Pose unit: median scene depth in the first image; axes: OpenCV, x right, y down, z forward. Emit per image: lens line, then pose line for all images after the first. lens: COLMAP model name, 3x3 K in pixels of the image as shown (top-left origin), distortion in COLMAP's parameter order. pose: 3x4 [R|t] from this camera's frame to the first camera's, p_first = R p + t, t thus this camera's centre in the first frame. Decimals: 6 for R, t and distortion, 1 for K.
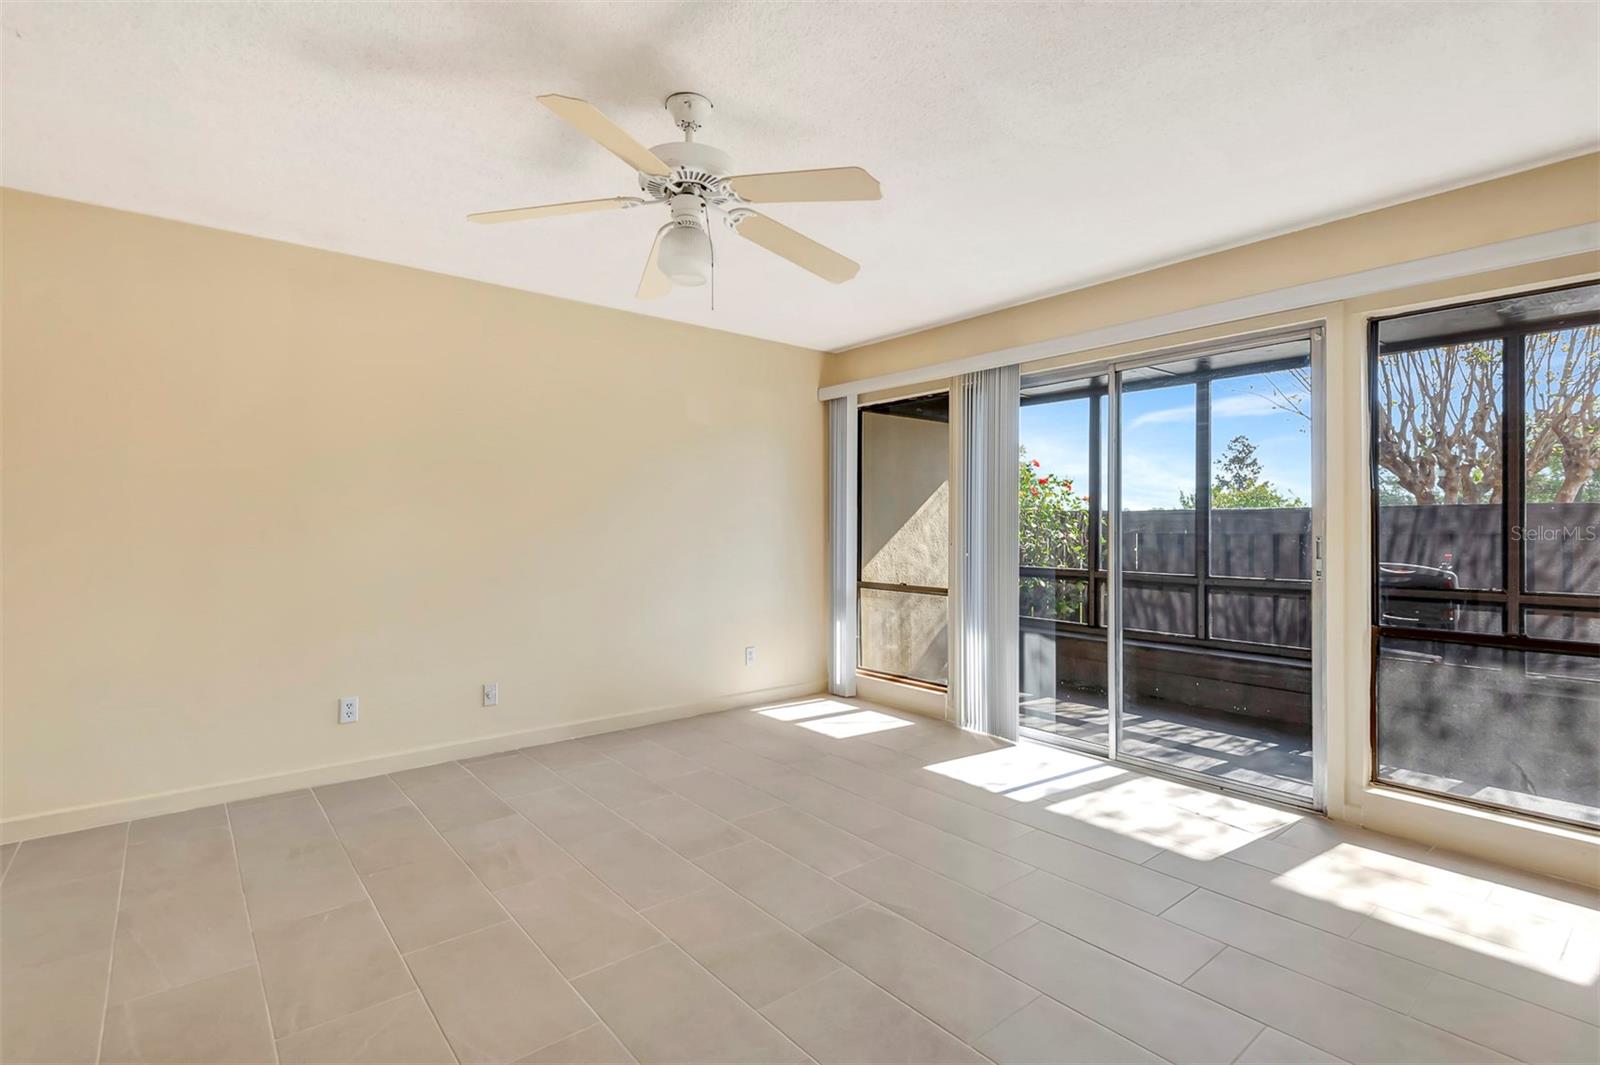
lens RADIAL K [[710.5, 0, 794.9], [0, 710.5, 525.0], [0, 0, 1]] dist [0.001529, -0.000615]
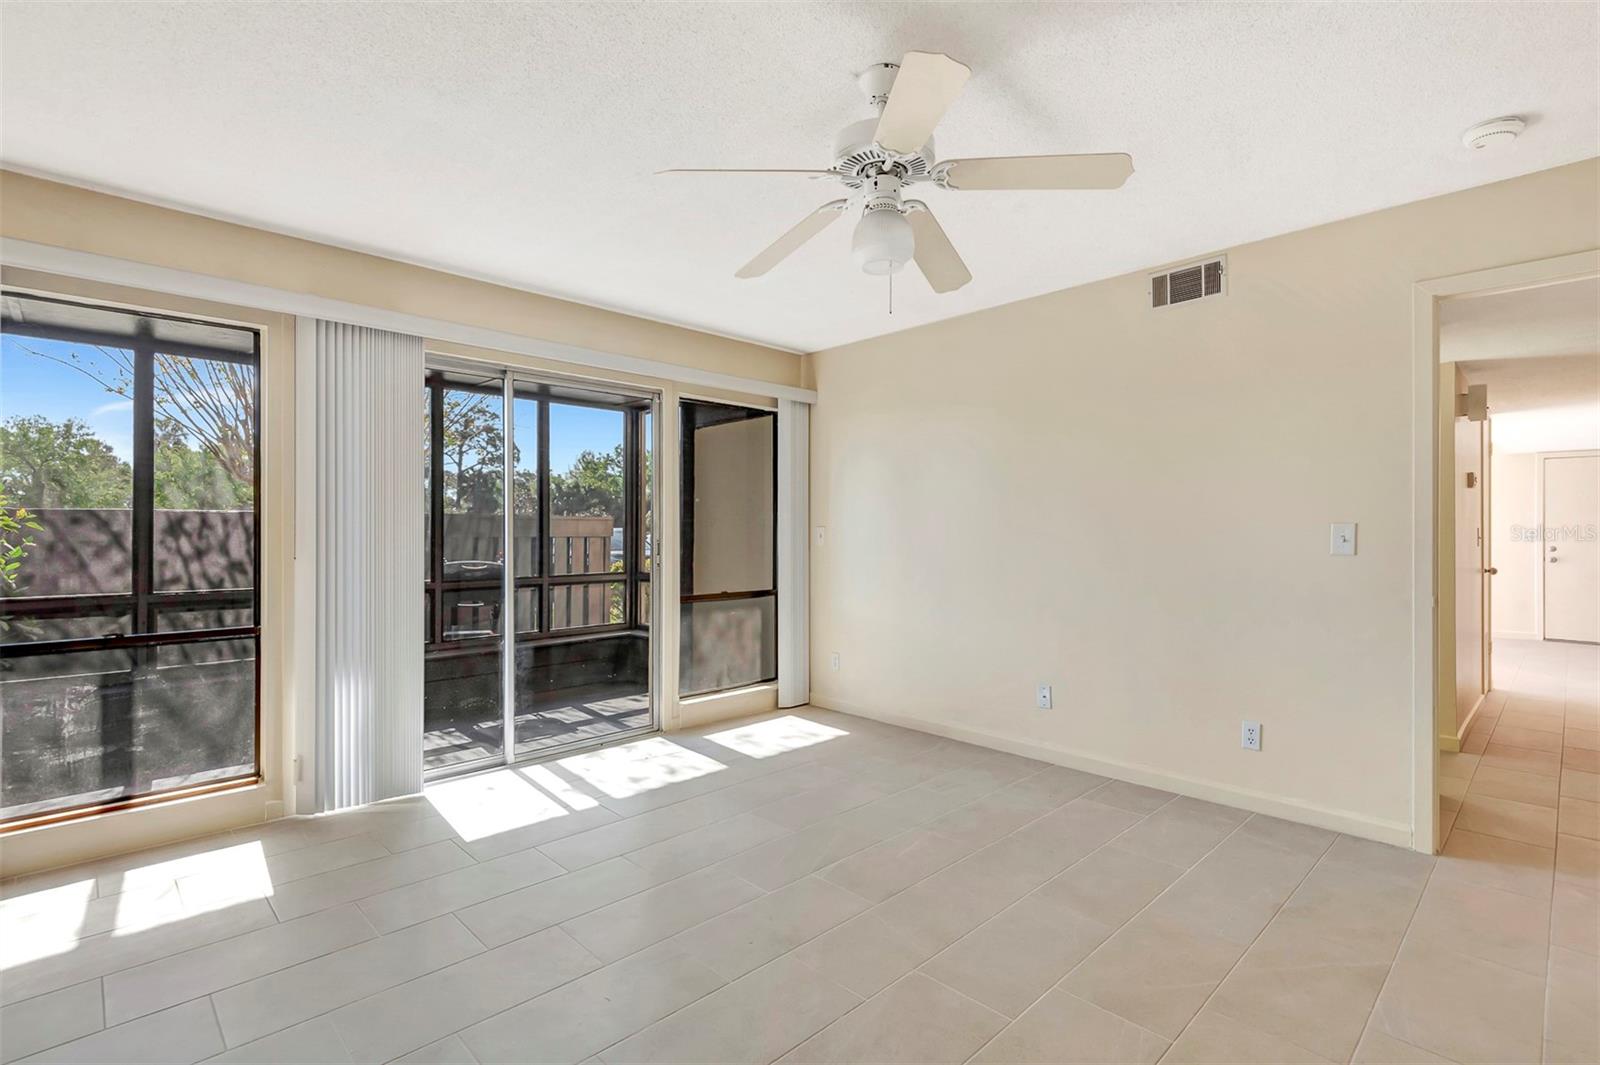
lens RADIAL K [[735.5, 0, 800.0], [0, 735.5, 532.5], [0, 0, 1]] dist [-0.023659, -0.000102]
pose [[-0.086996, -0.002417, 0.996206, -0.664930], [-0.002999, 0.999993, 0.002164, -0.002316], [-0.996204, -0.002799, -0.087002, 0.728437]]
